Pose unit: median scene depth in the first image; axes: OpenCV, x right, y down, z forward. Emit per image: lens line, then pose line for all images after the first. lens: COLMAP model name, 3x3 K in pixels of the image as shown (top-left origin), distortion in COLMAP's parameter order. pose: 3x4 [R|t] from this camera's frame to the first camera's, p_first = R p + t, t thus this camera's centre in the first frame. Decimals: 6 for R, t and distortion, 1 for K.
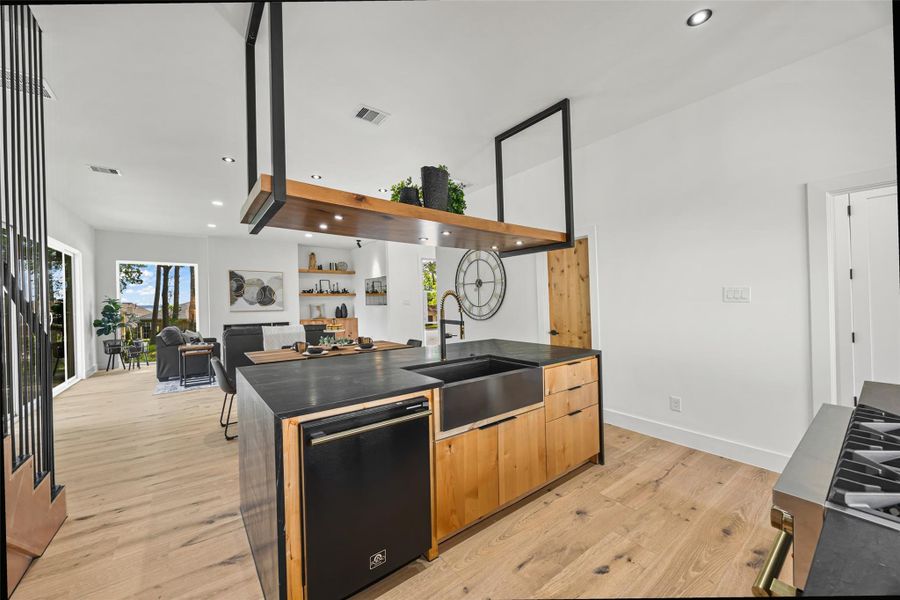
lens RADIAL K [[344.5, 0, 446.5], [0, 344.5, 302.2], [0, 0, 1]] dist [-0.004897, 0.001007]
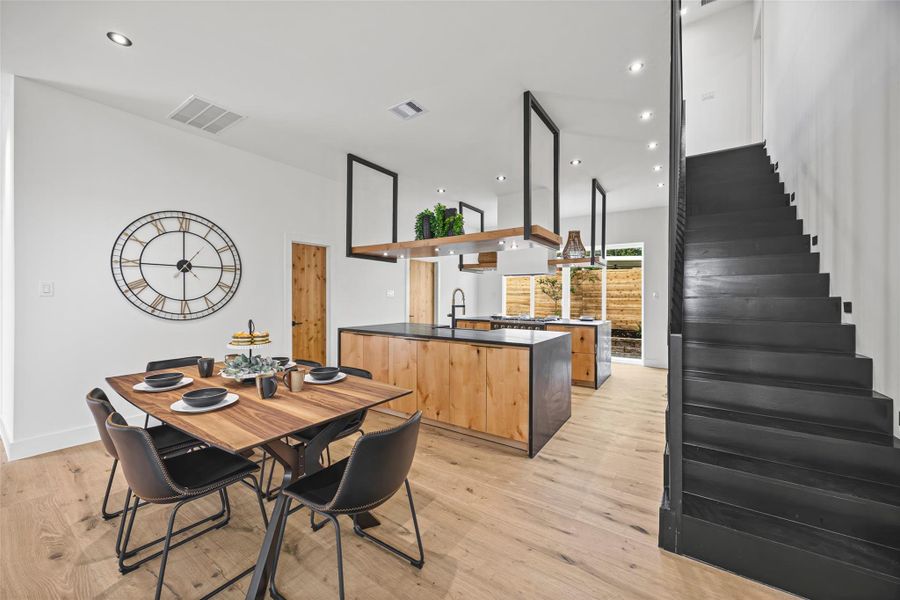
lens RADIAL K [[344.5, 0, 442.7], [0, 344.5, 298.7], [0, 0, 1]] dist [-0.004897, 0.001007]
pose [[-0.316359, 0.011461, 0.948570, -0.696635], [0.000797, 0.999930, -0.011816, 0.017637], [-0.948639, -0.002982, -0.316346, 0.705557]]
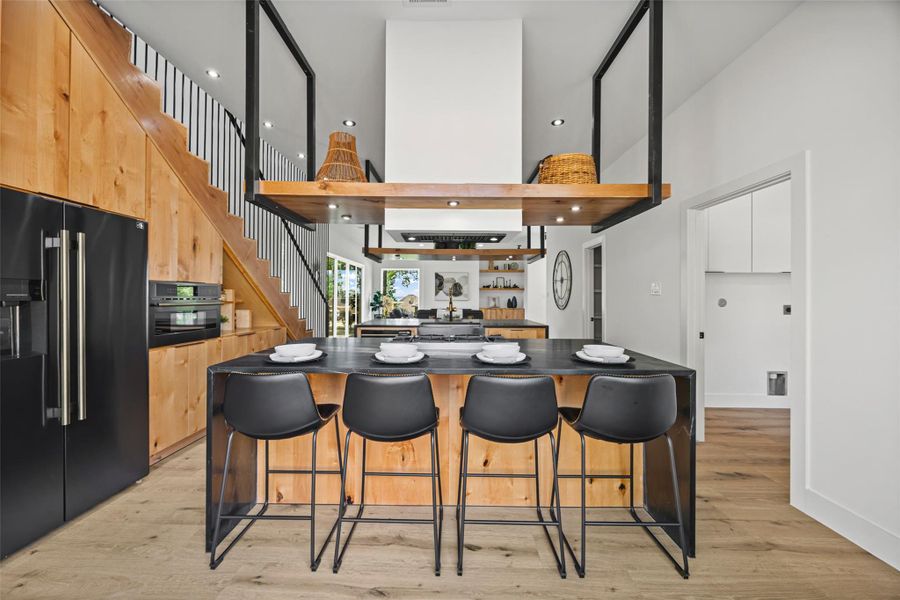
lens RADIAL K [[344.5, 0, 438.2], [0, 344.5, 297.1], [0, 0, 1]] dist [-0.004897, 0.001007]
pose [[0.773028, 0.018938, -0.634090, 0.524489], [-0.018436, 0.999803, 0.007385, 0.005029], [0.634104, 0.005982, 0.773224, -0.243322]]
